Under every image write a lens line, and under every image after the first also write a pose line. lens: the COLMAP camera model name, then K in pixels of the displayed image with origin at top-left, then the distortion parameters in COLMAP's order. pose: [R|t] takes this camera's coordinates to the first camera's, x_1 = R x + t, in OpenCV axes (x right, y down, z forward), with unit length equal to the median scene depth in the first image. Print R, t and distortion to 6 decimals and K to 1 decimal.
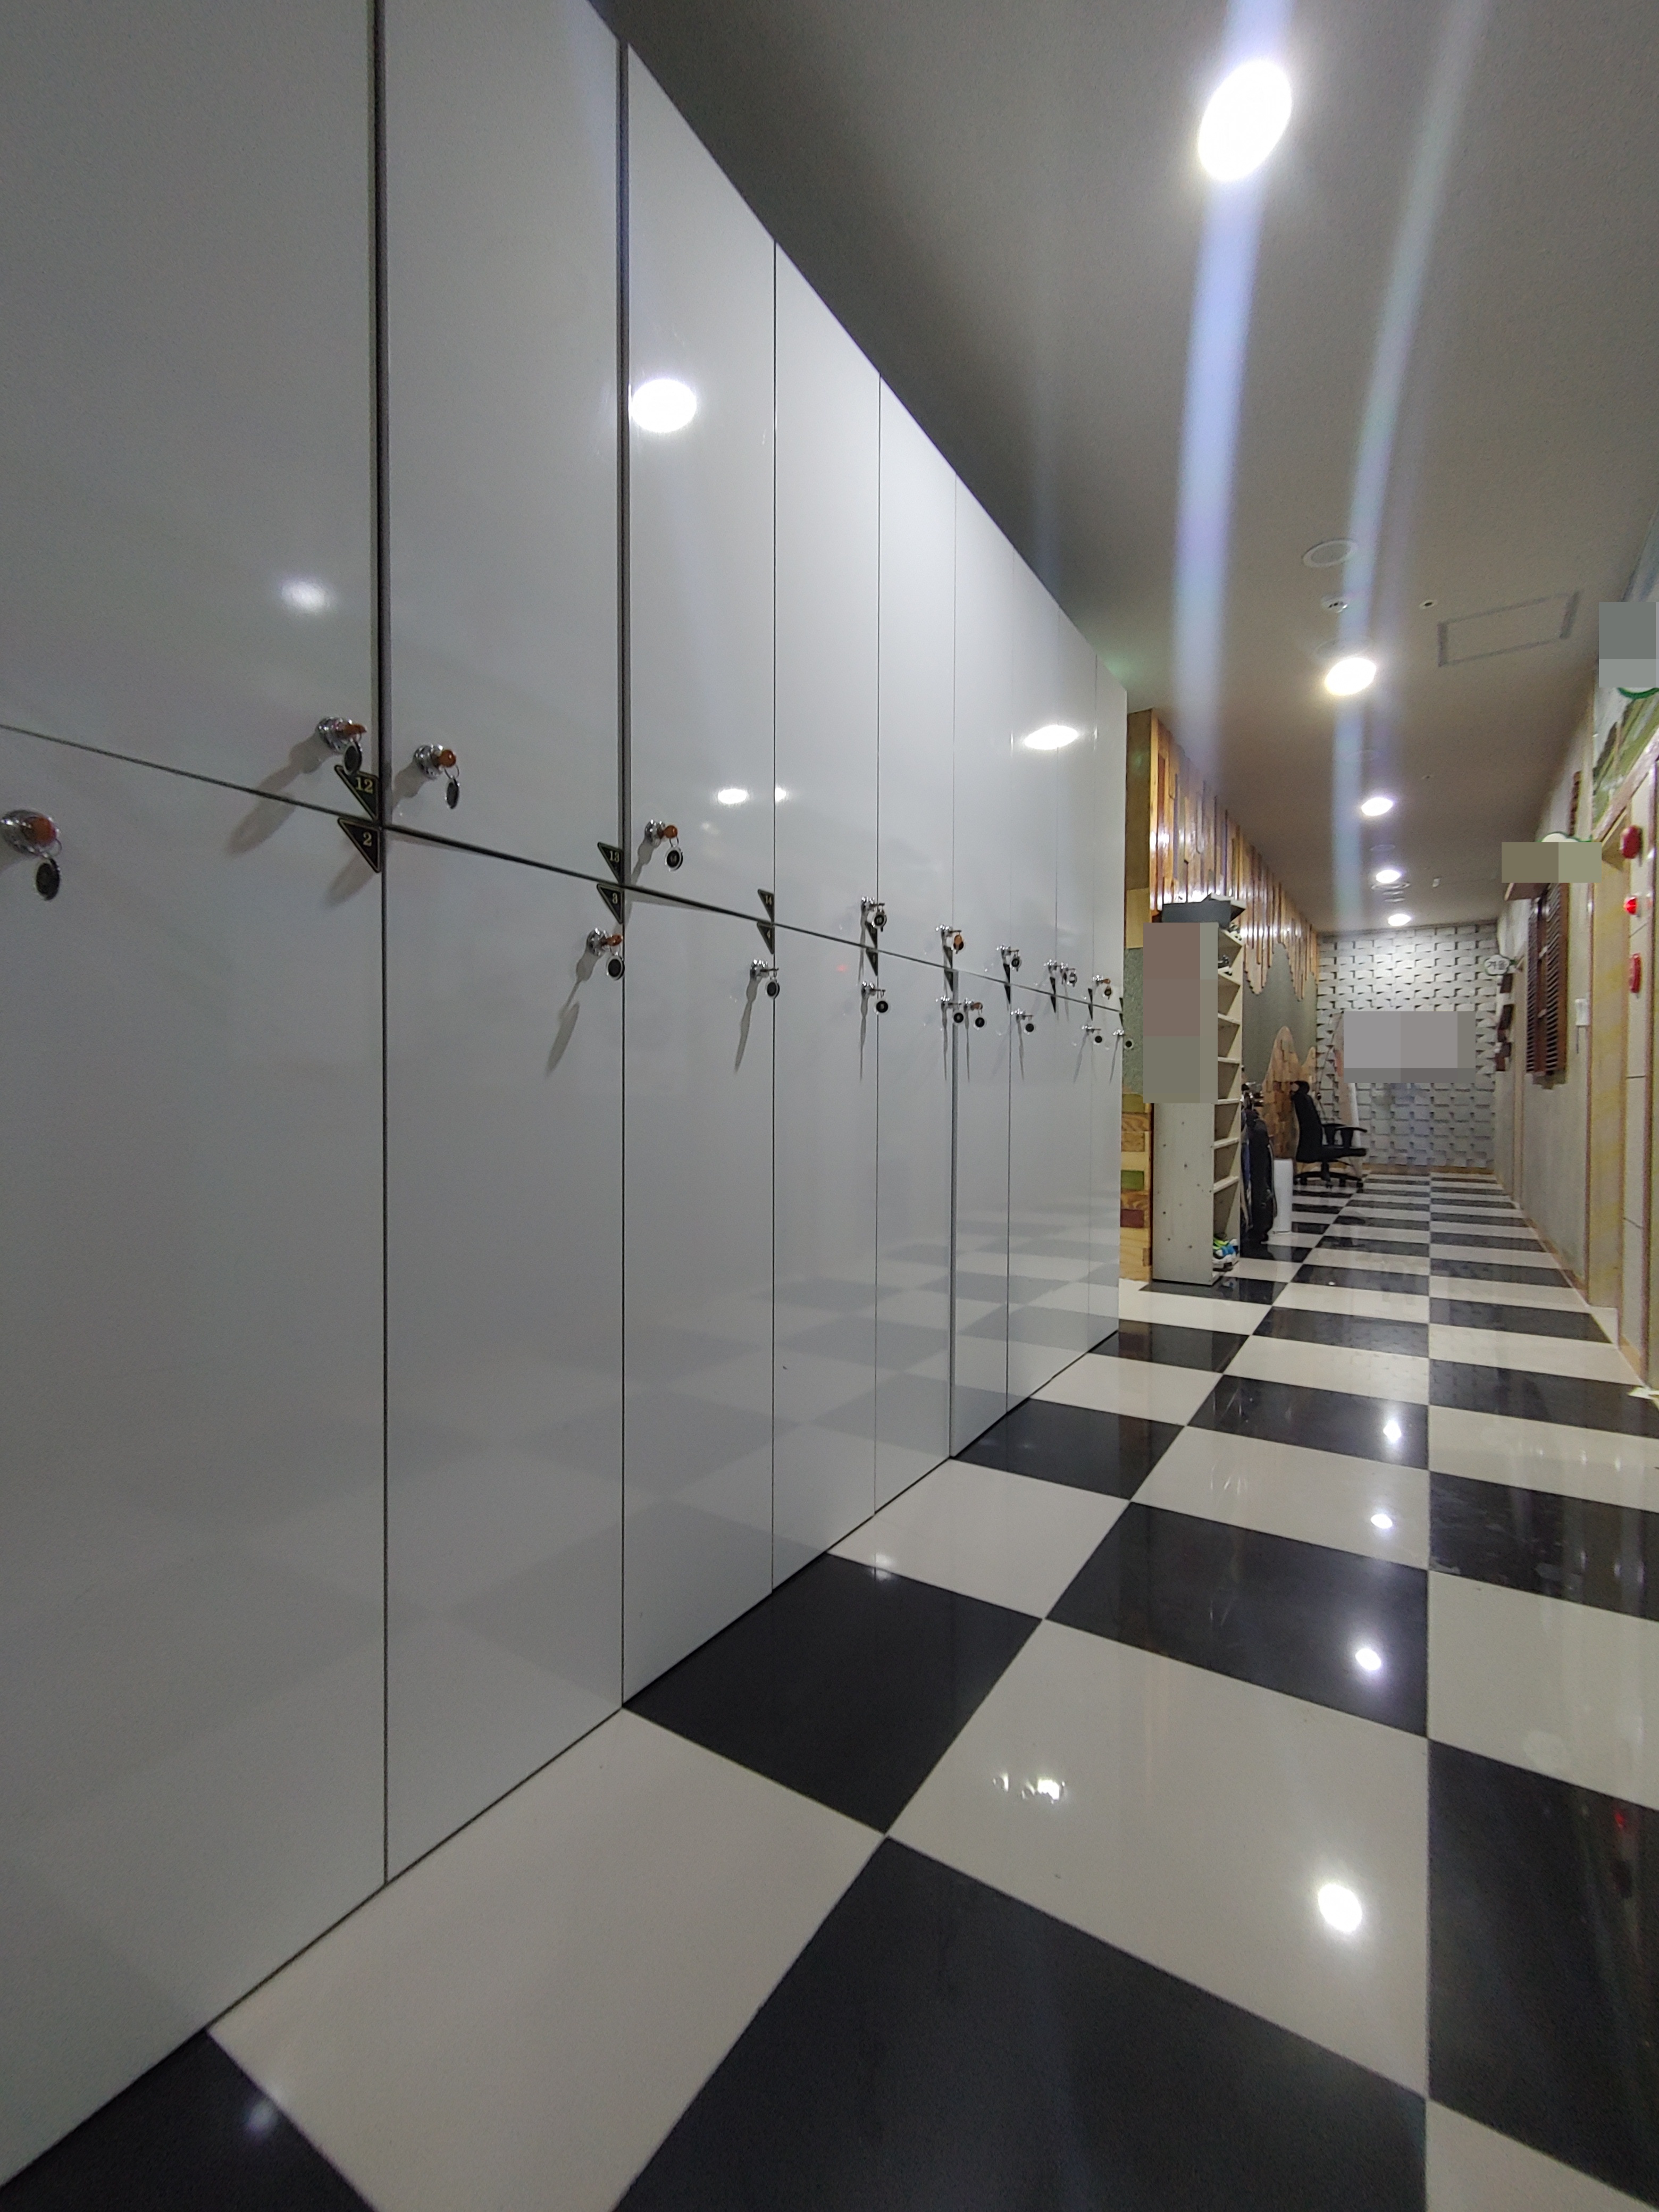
lens RADIAL K [[949.2, 0, 829.5], [0, 949.2, 1106.0], [0, 0, 1]] dist [-0.002078, -0.000267]
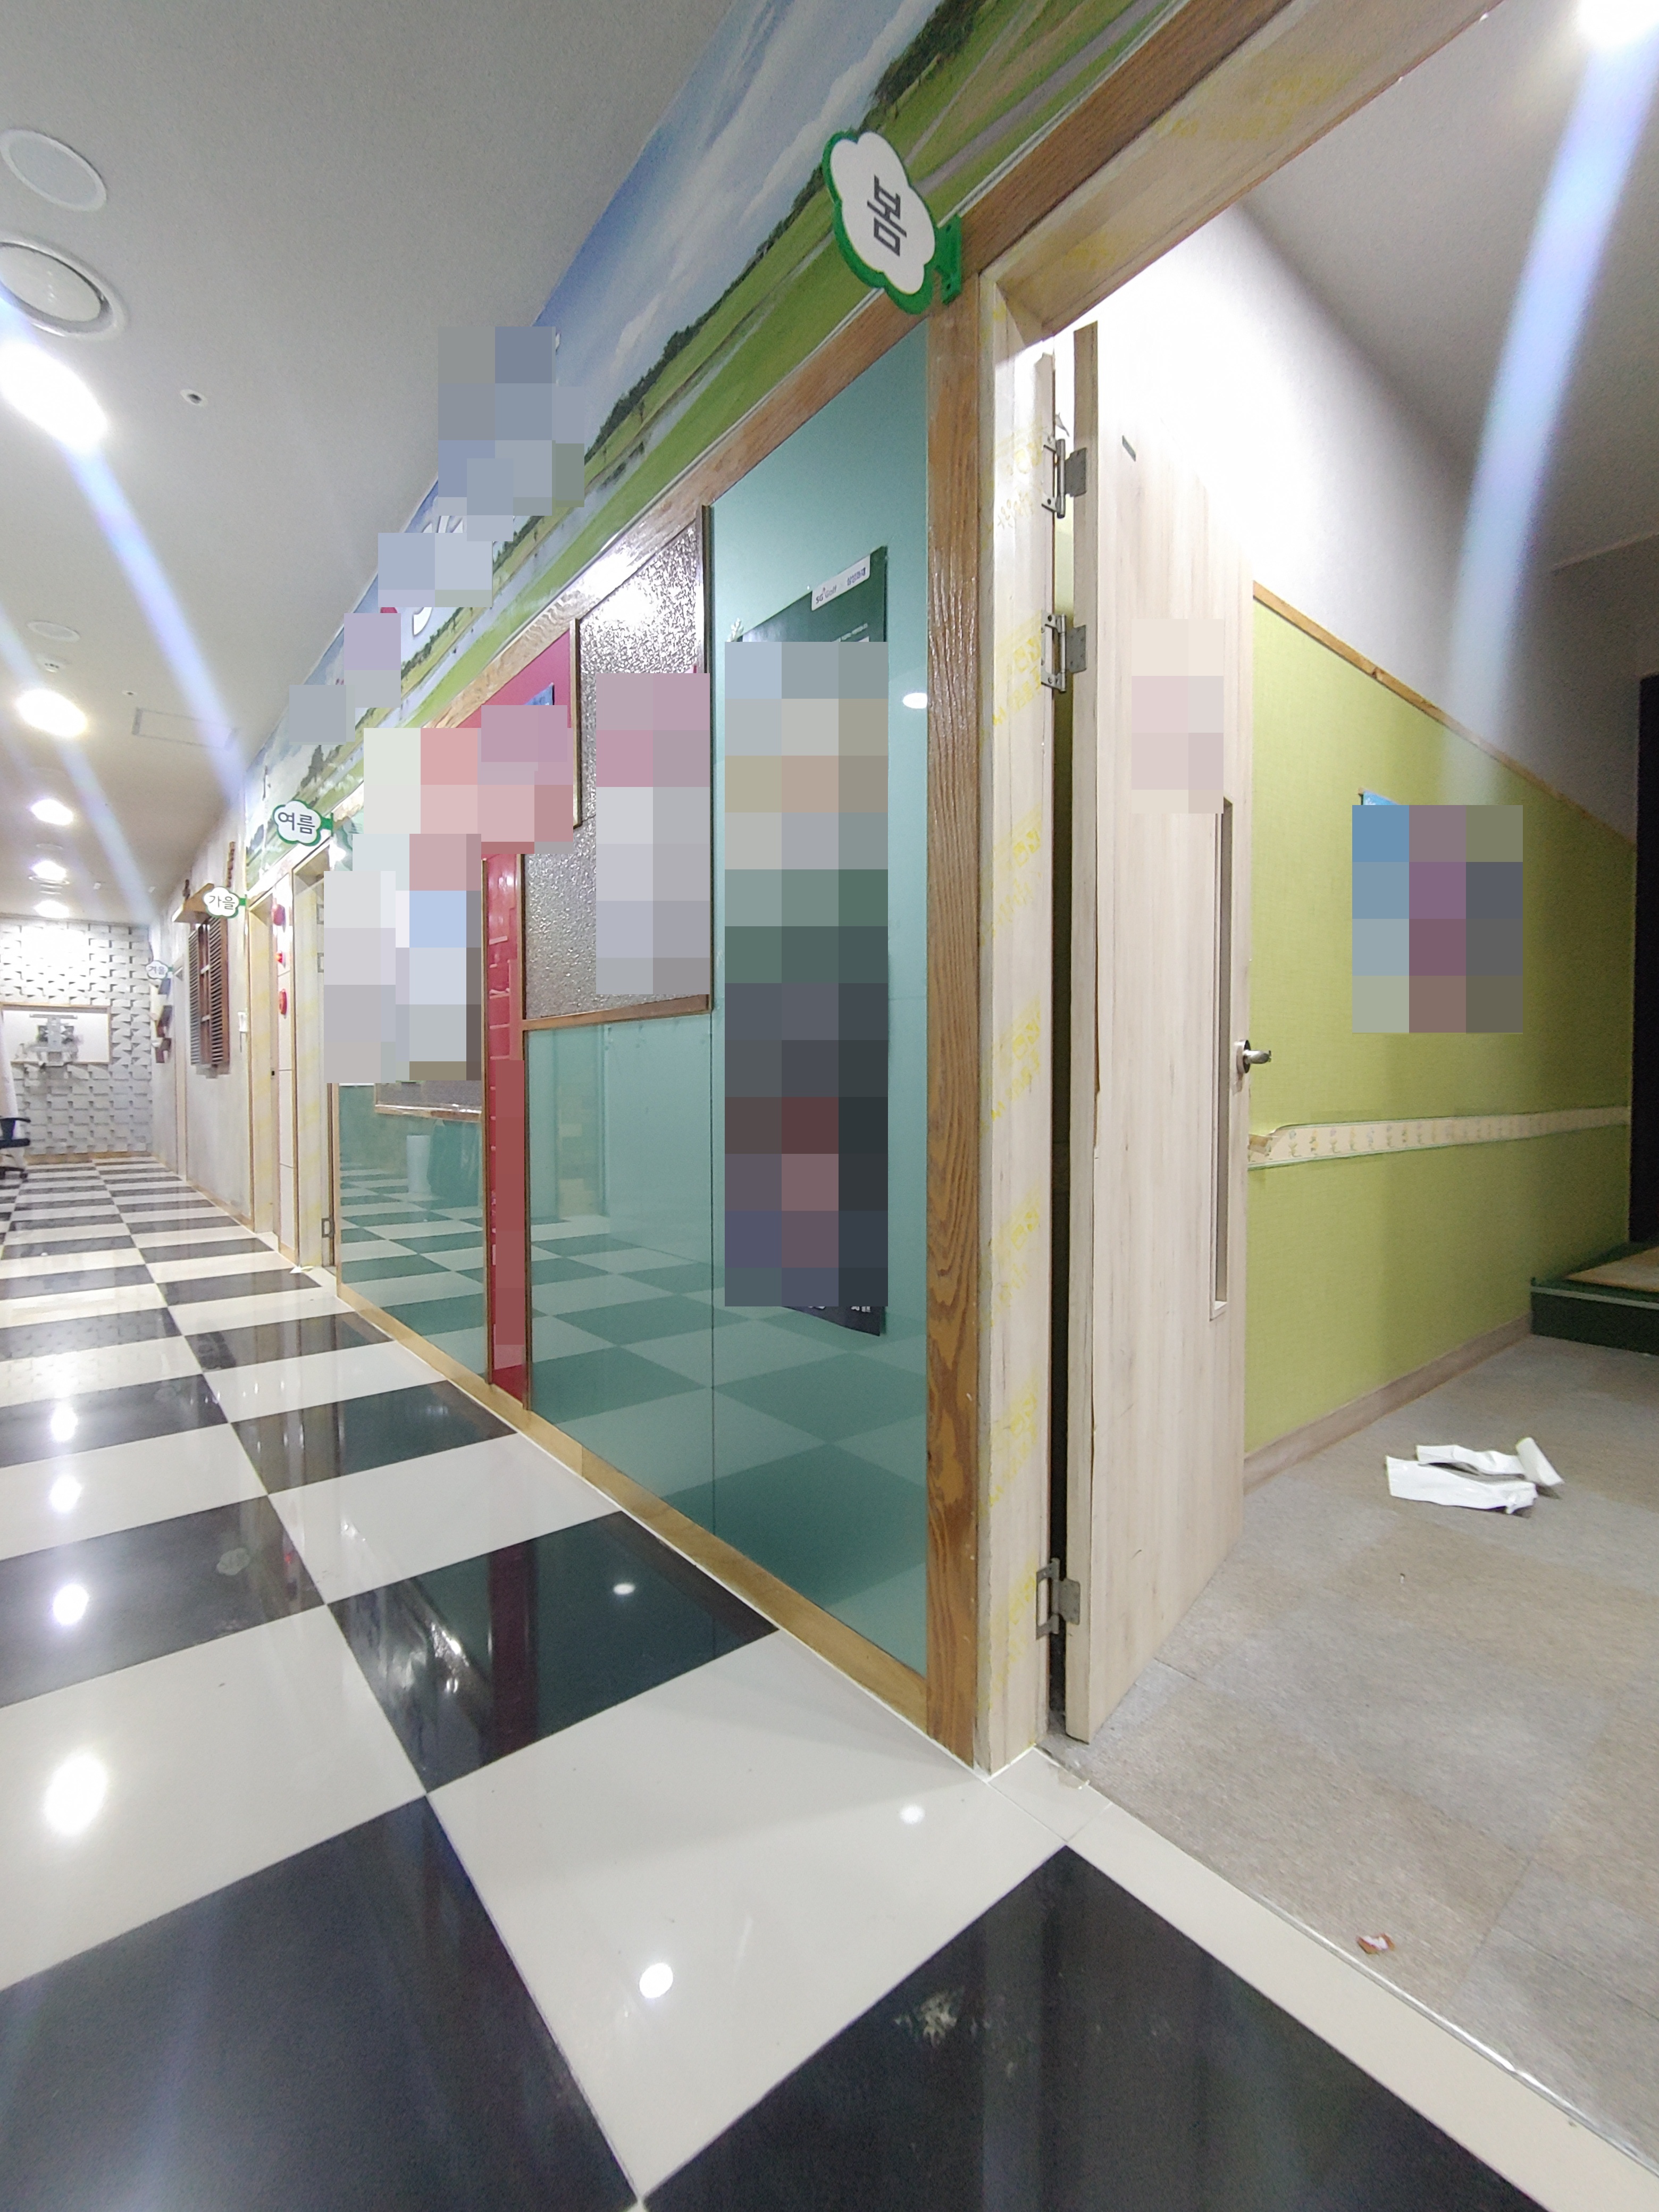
lens RADIAL K [[949.2, 0, 829.5], [0, 949.2, 1106.0], [0, 0, 1]] dist [-0.002078, -0.000267]
pose [[0.312223, -0.026629, 0.949636, -0.117996], [0.017275, 0.999601, 0.022351, 0.003063], [-0.949852, 0.009427, 0.312558, -0.111458]]
